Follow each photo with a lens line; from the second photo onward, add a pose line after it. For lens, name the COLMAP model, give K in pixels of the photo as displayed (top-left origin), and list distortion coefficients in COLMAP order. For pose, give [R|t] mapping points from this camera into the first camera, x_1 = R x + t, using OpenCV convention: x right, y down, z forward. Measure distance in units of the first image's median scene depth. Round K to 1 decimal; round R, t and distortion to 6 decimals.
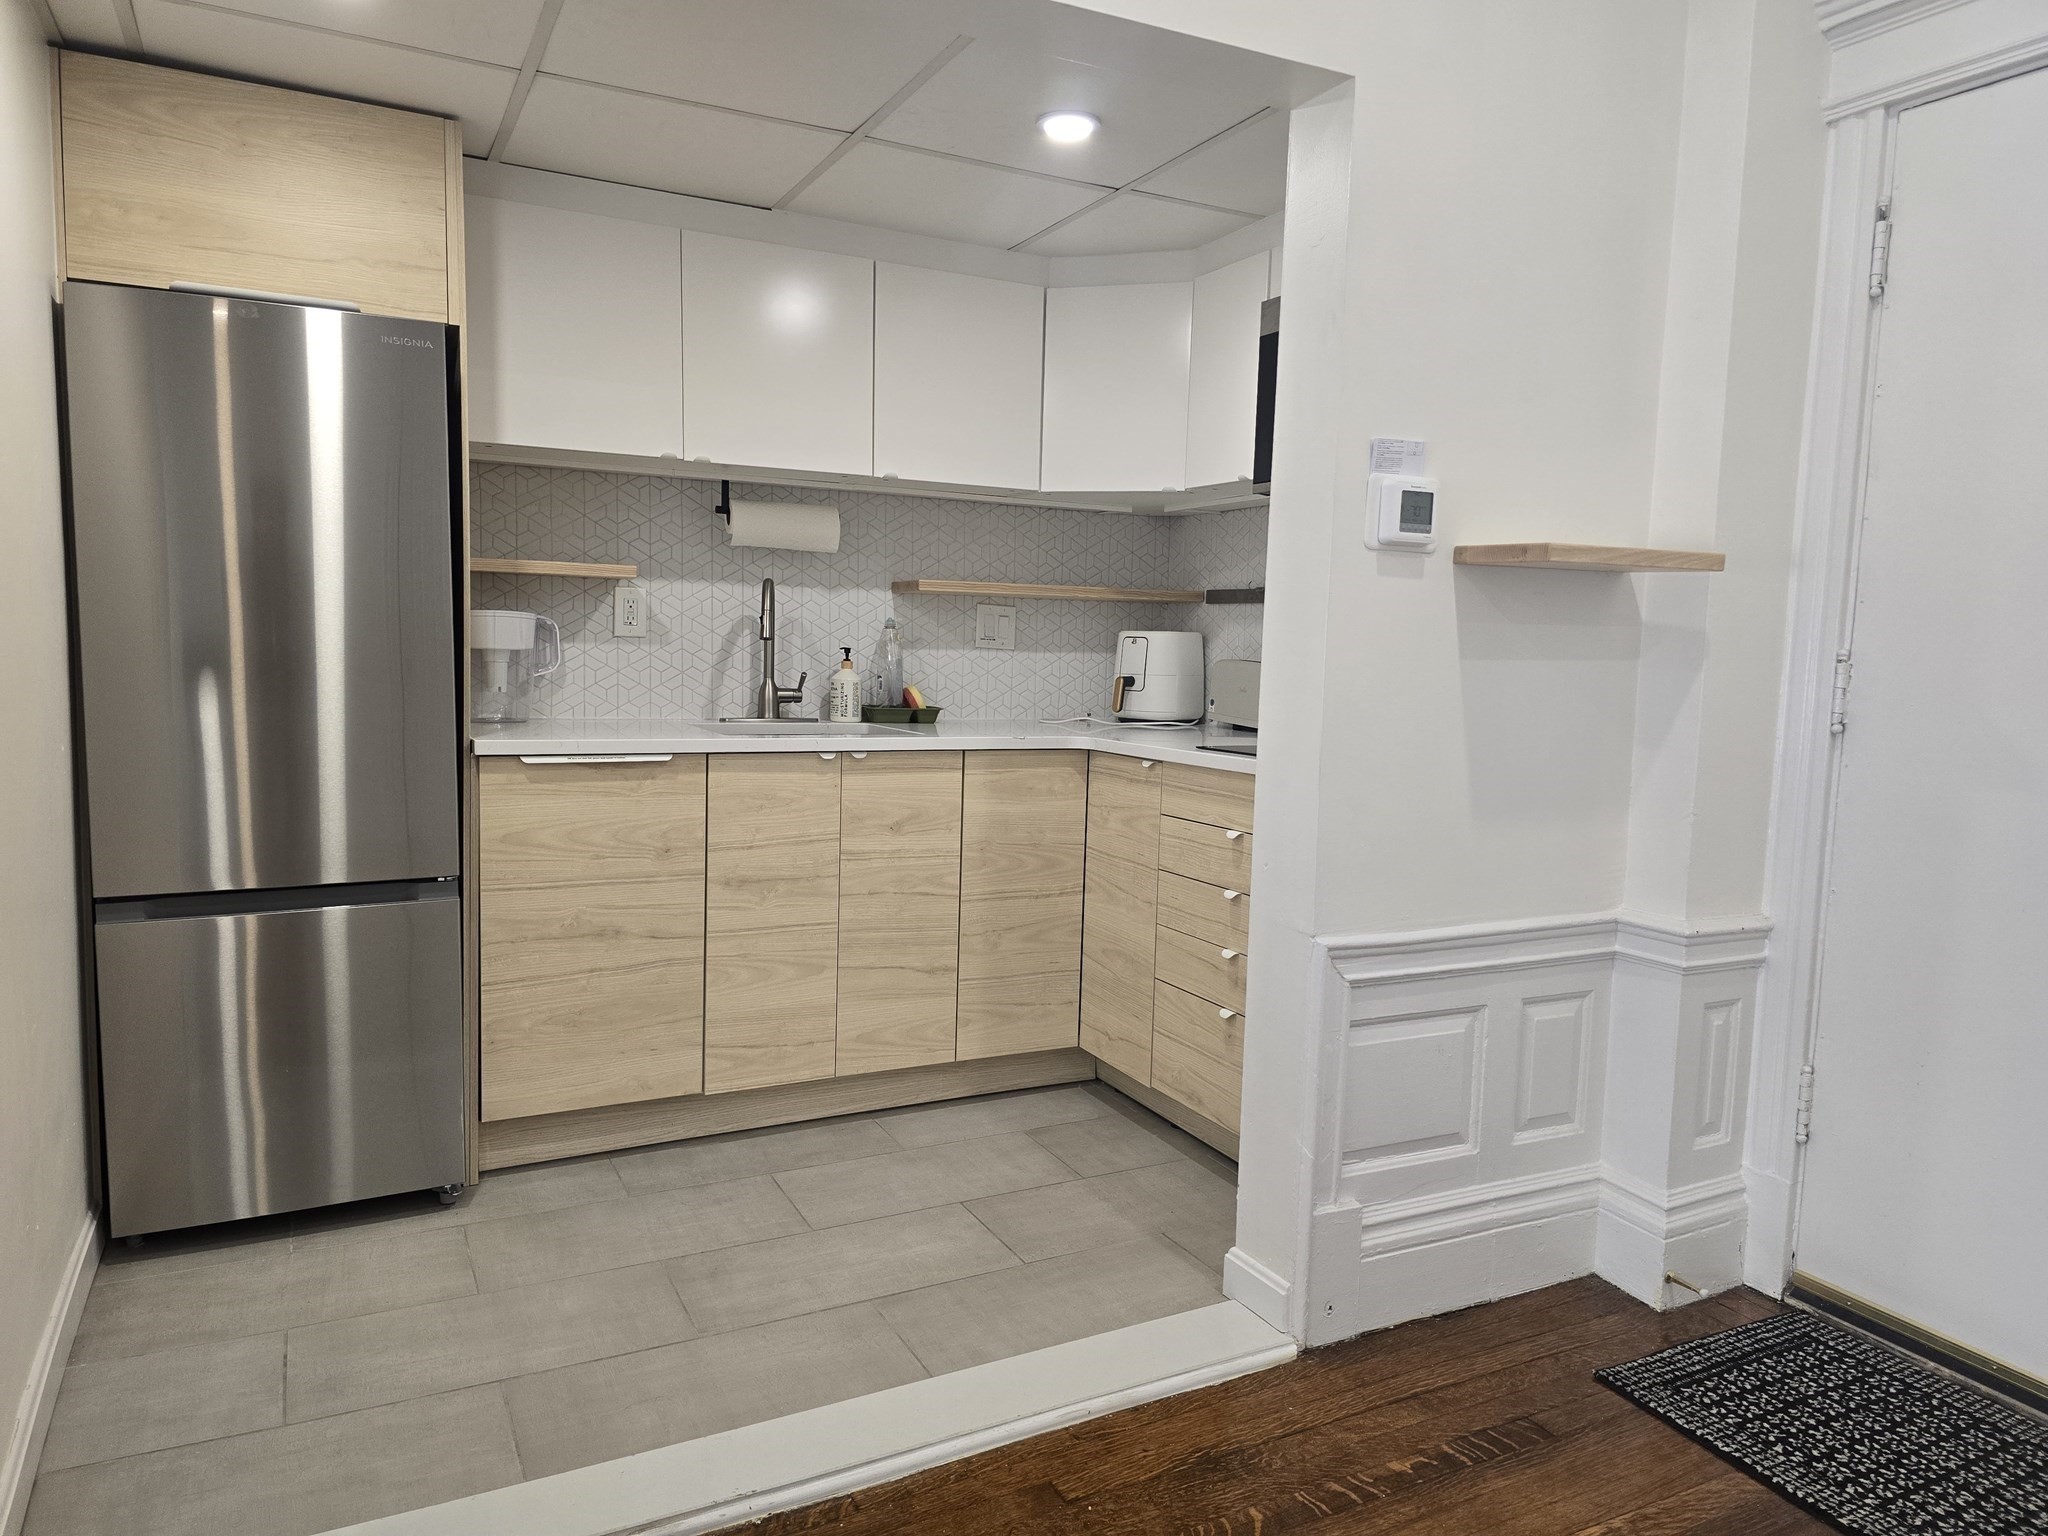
lens RADIAL K [[1363.5, 0, 1024.0], [0, 1363.5, 768.0], [0, 0, 1]] dist [0.069830, -0.067101]
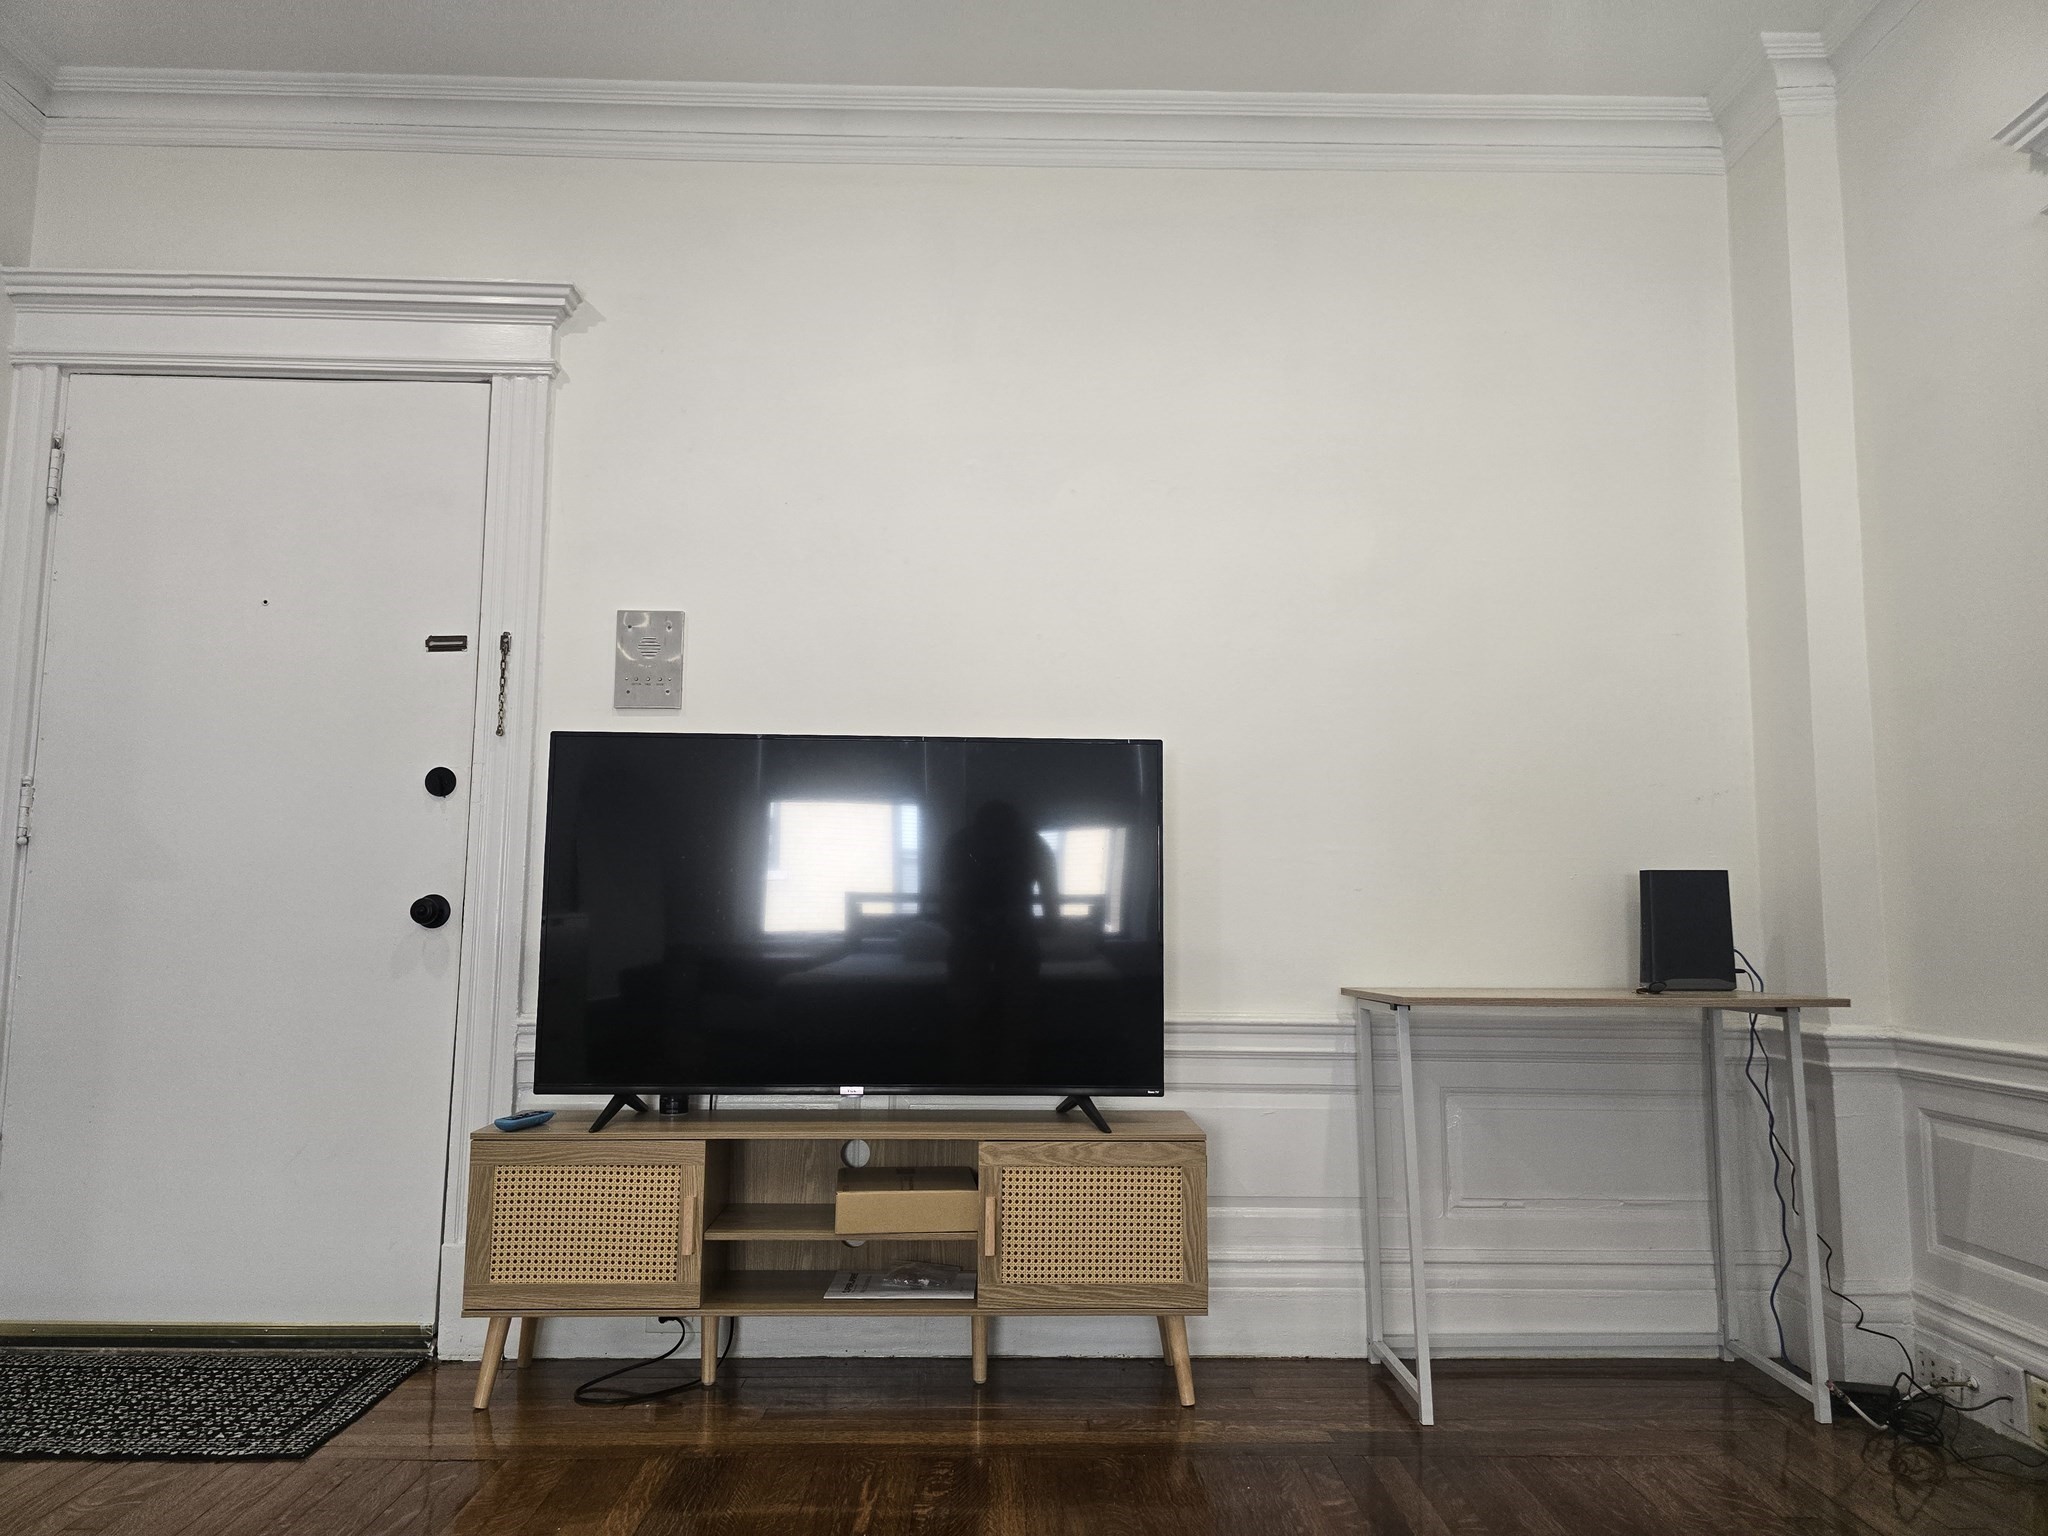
lens RADIAL K [[1363.5, 0, 1024.0], [0, 1363.5, 768.0], [0, 0, 1]] dist [0.069830, -0.067101]
pose [[0.428315, 0.074675, 0.900539, -0.141097], [0.090598, 0.988009, -0.125019, 0.144343], [-0.899076, 0.135134, 0.416414, -0.313168]]
